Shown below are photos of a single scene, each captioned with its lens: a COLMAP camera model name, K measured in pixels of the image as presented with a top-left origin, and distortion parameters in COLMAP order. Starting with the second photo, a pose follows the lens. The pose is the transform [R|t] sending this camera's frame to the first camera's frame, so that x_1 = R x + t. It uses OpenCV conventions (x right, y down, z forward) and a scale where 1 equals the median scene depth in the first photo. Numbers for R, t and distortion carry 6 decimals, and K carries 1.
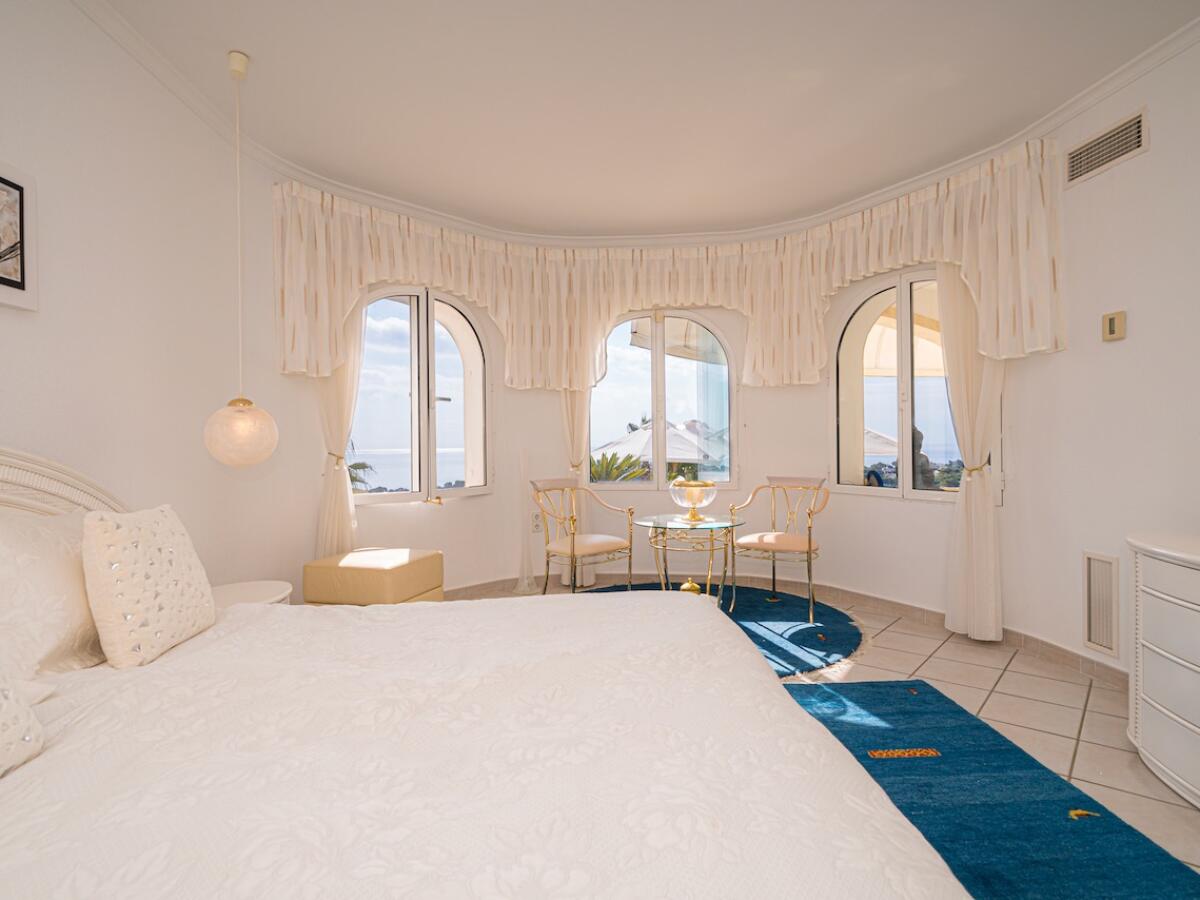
lens RADIAL K [[641.5, 0, 623.5], [0, 641.5, 448.2], [0, 0, 1]] dist [0.007901, 0.000330]
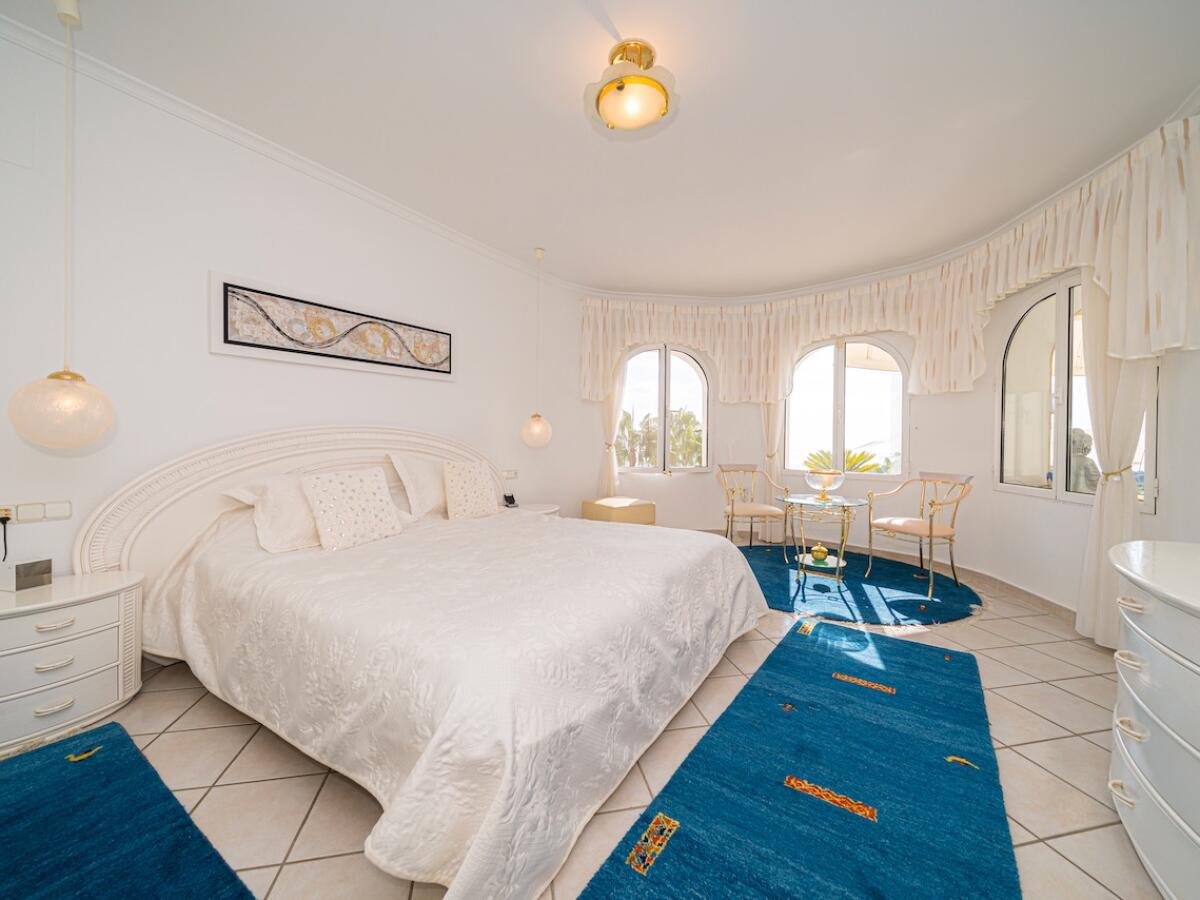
lens RADIAL K [[455.7, 0, 597.1], [0, 455.7, 449.5], [0, 0, 1]] dist [0.000142, -0.000110]
pose [[0.783031, 0.032784, -0.621118, 0.320590], [-0.024757, 0.999461, 0.021544, 0.000178], [0.621490, -0.001492, 0.783421, -0.025667]]
